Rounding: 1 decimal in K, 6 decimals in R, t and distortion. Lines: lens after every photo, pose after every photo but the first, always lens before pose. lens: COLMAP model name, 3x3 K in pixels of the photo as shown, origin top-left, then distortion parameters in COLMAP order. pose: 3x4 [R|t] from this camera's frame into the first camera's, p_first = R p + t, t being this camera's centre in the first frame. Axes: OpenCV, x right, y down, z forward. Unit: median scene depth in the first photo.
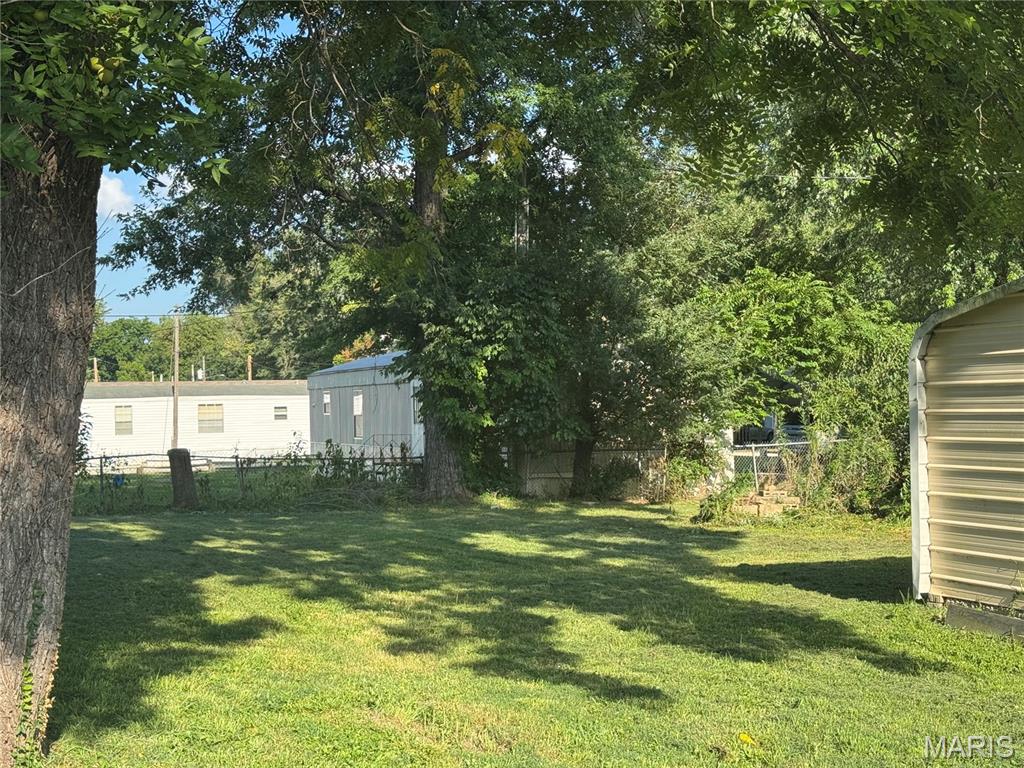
lens RADIAL K [[1396.2, 0, 512.0], [0, 1396.2, 384.0], [0, 0, 1]] dist [0.024432, -0.027962]
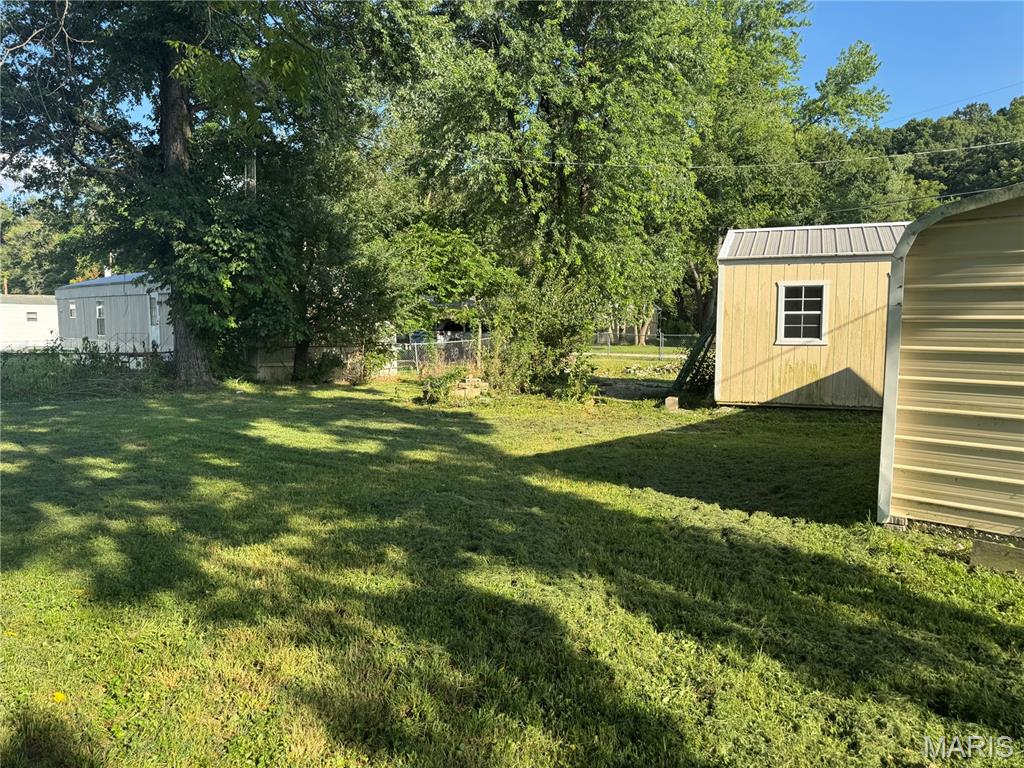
lens RADIAL K [[712.5, 0, 512.0], [0, 712.5, 384.0], [0, 0, 1]] dist [0.047286, -0.071272]
pose [[0.910464, -0.018113, 0.413191, -0.055189], [-0.025240, 0.994745, 0.099224, 0.010086], [-0.412817, -0.100769, 0.905222, 0.303825]]
